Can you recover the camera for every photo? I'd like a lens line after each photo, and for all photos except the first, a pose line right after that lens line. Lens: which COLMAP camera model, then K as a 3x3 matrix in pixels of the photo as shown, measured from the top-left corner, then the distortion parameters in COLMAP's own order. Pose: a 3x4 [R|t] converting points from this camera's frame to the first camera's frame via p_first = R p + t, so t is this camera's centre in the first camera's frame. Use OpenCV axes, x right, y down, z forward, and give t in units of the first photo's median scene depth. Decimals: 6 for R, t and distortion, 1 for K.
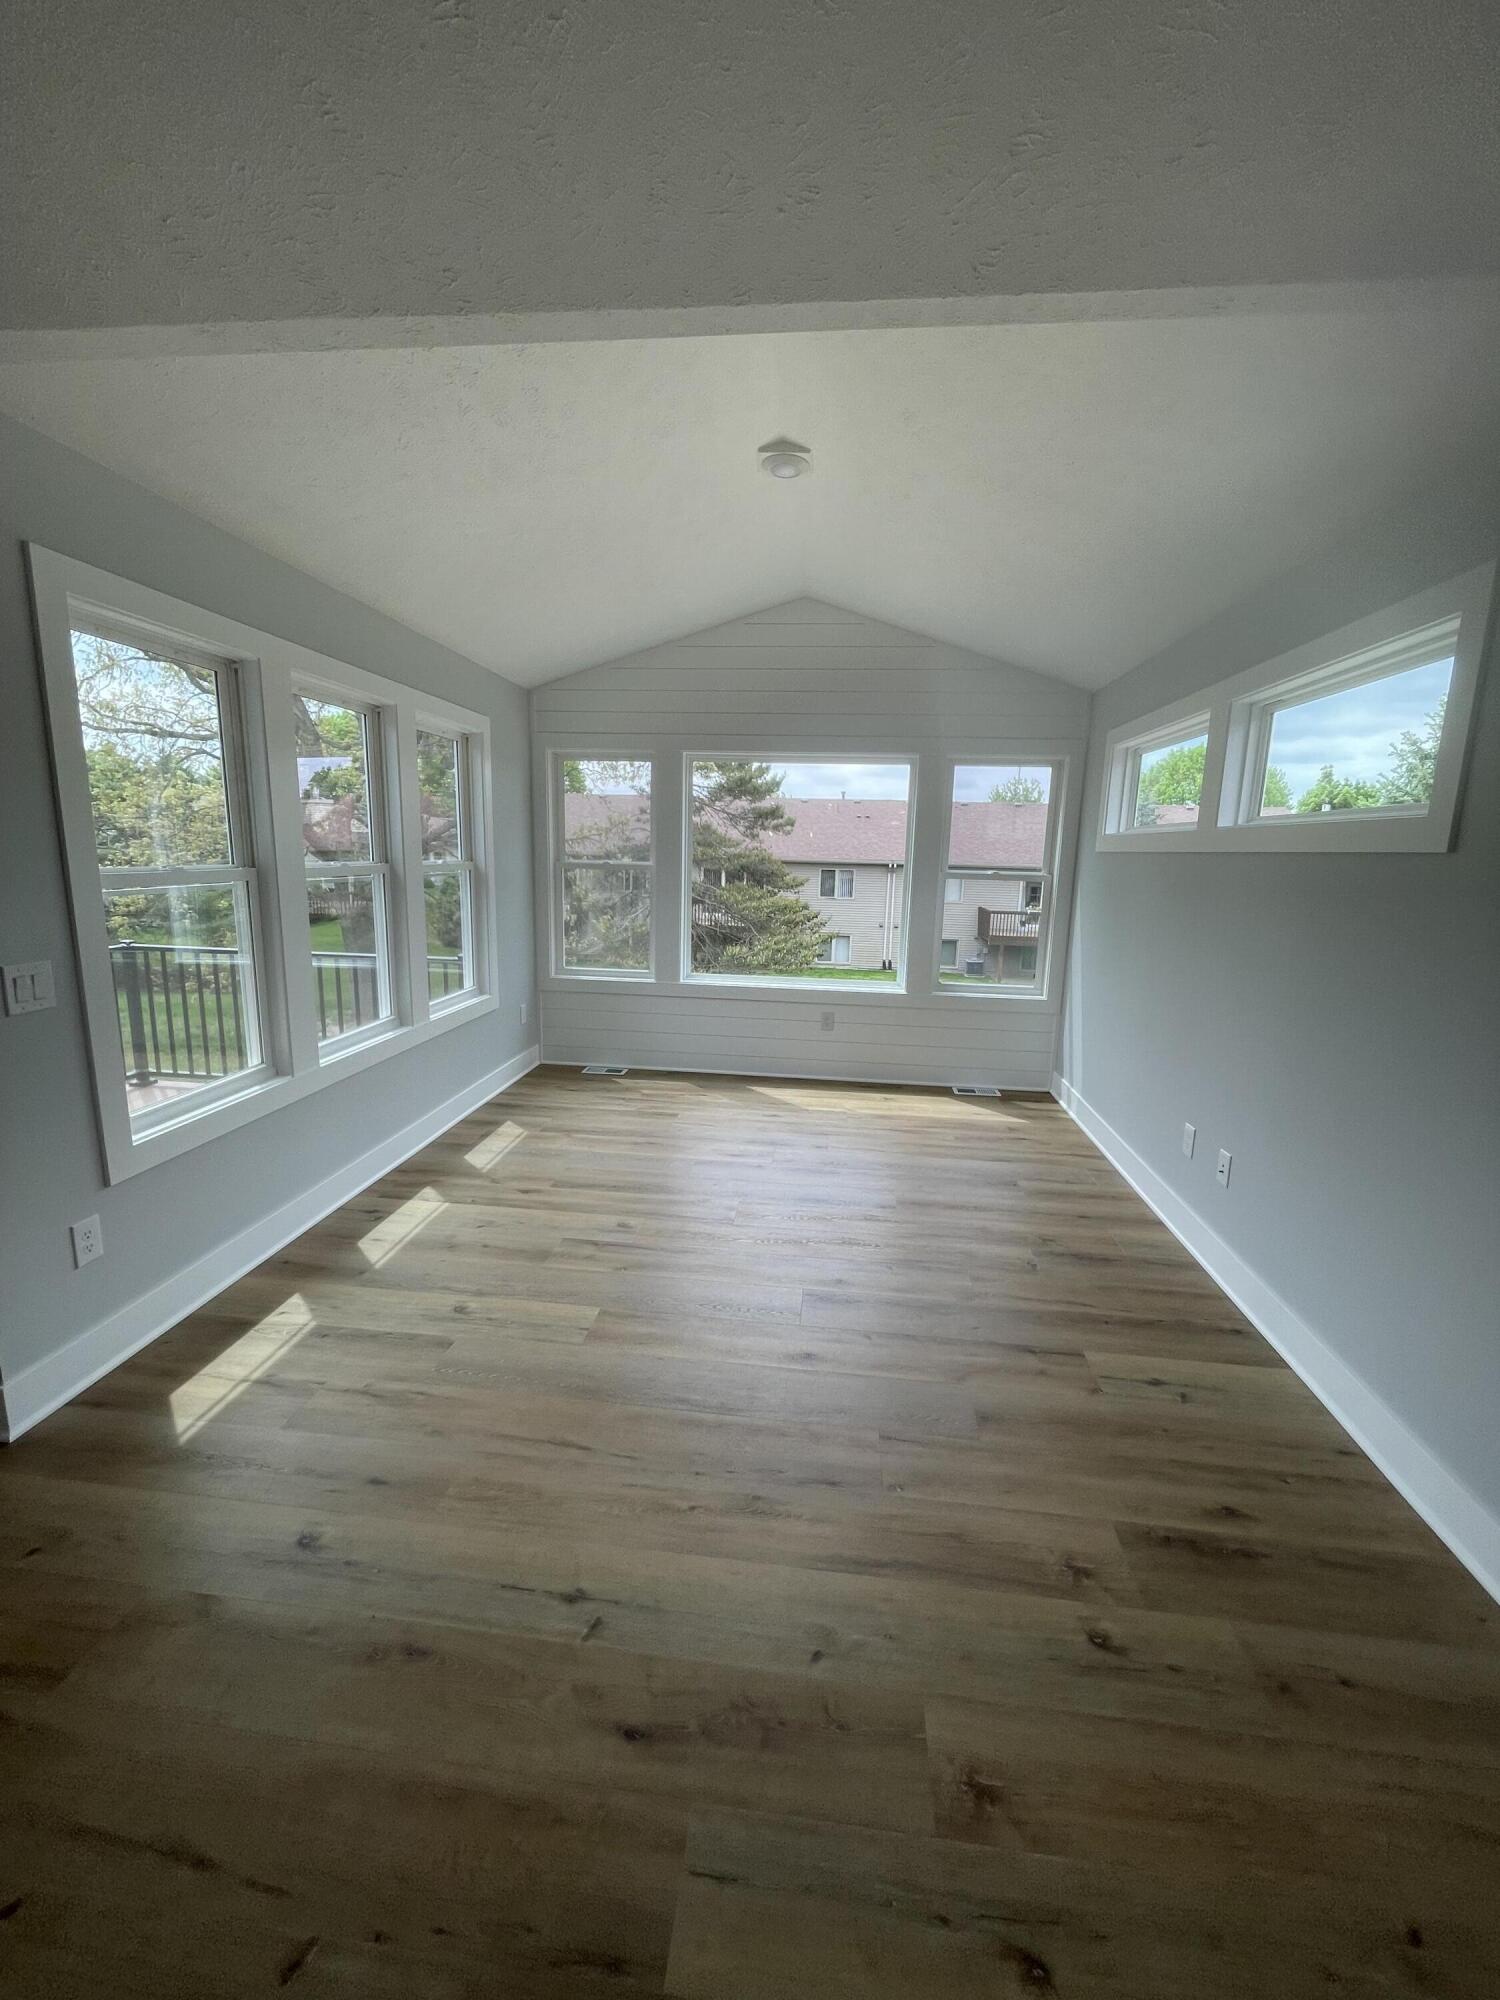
lens RADIAL K [[811.7, 0, 760.7], [0, 811.7, 995.9], [0, 0, 1]] dist [-0.011481, -0.000040]
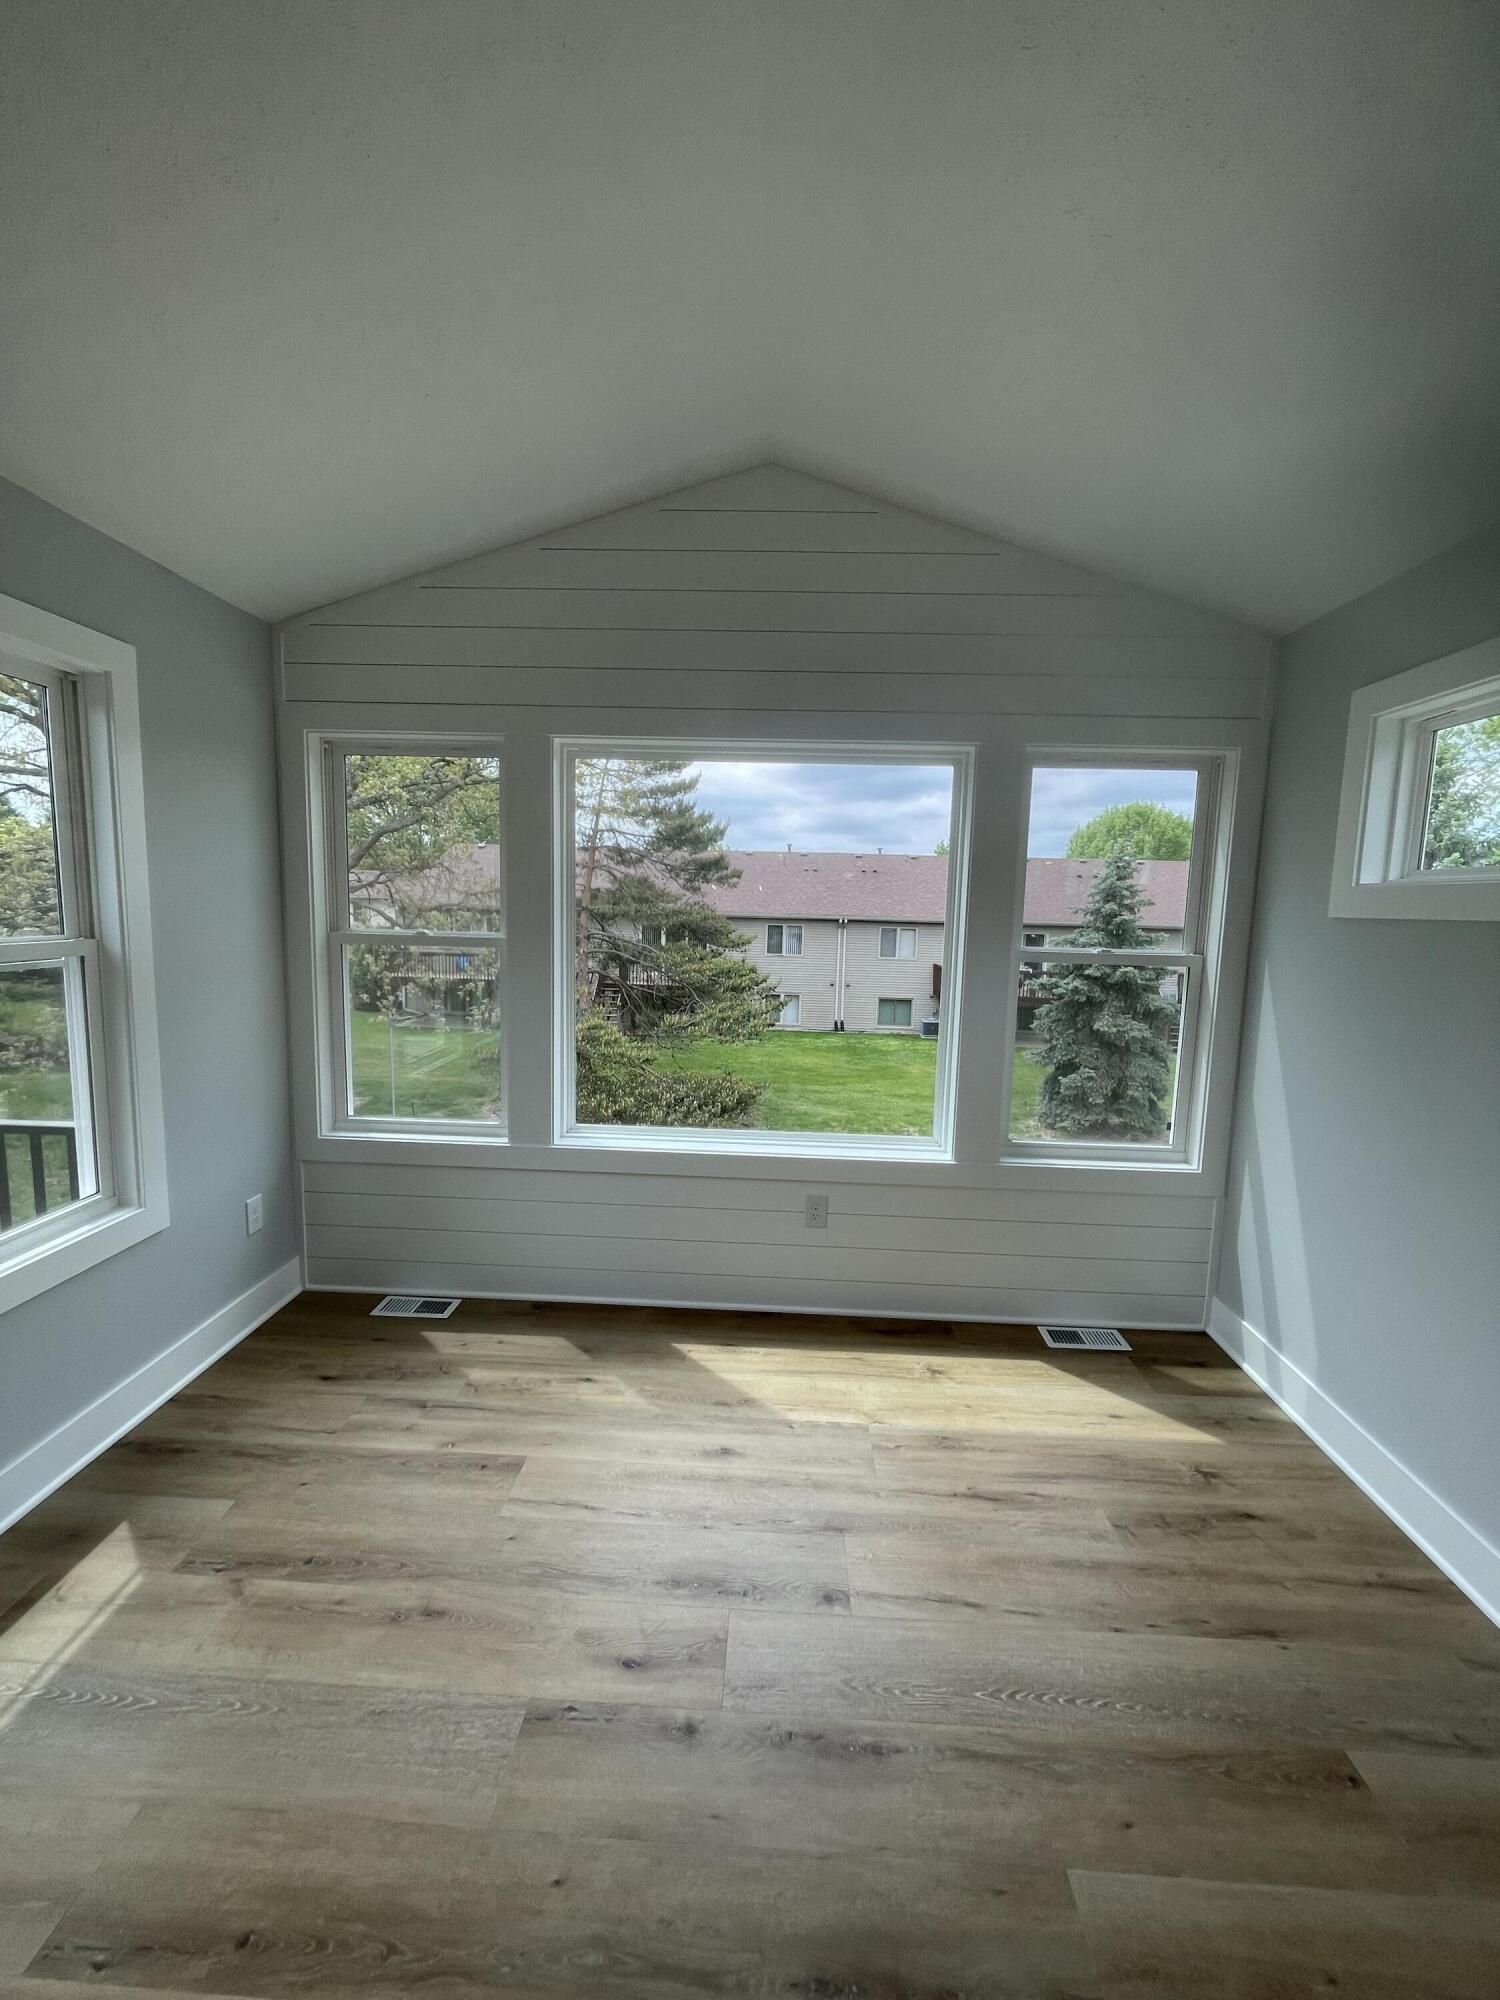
lens RADIAL K [[811.7, 0, 750.4], [0, 811.7, 999.4], [0, 0, 1]] dist [-0.011481, -0.000040]
pose [[0.998407, -0.006873, 0.055998, 0.005844], [0.010252, 0.998128, -0.060289, -0.080947], [-0.055479, 0.060767, 0.996609, 0.420689]]
